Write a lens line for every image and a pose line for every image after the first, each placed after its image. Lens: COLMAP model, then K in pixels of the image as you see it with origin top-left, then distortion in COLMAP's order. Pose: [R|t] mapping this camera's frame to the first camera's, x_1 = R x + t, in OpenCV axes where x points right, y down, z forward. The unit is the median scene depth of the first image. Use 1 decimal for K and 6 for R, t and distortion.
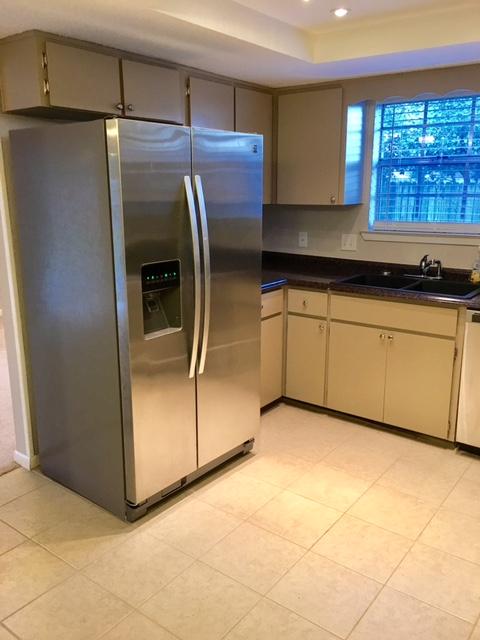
lens RADIAL K [[544.9, 0, 238.4], [0, 544.9, 315.5], [0, 0, 1]] dist [0.084629, -0.121160]
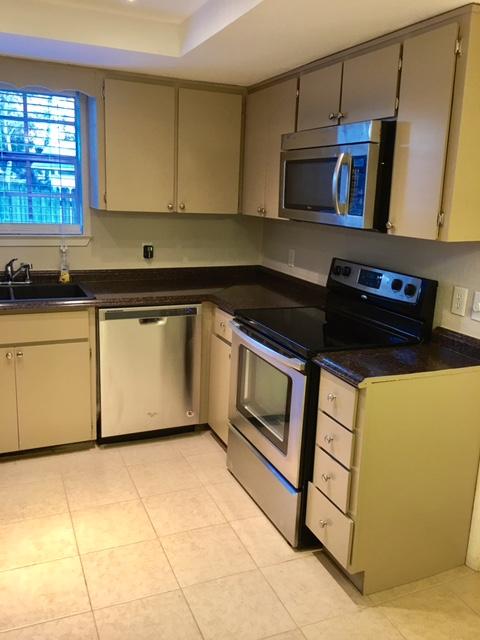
lens RADIAL K [[544.9, 0, 238.1], [0, 544.9, 317.1], [0, 0, 1]] dist [0.084629, -0.121160]
pose [[0.488332, -0.173505, 0.855236, -0.337674], [0.160094, 0.981214, 0.107650, -0.065194], [-0.857847, 0.084349, 0.506935, 0.264599]]
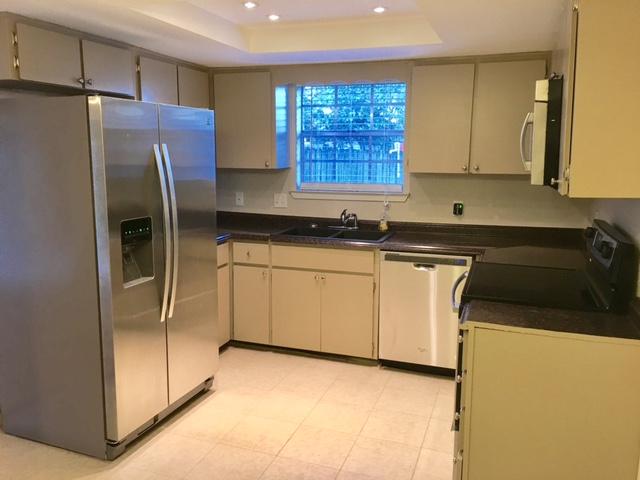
lens RADIAL K [[544.9, 0, 314.9], [0, 544.9, 241.1], [0, 0, 1]] dist [0.084629, -0.121160]
pose [[0.953289, -0.041834, 0.299148, -0.104676], [0.061434, 0.996515, -0.056416, 0.028511], [-0.295745, 0.072159, 0.952538, -0.153285]]
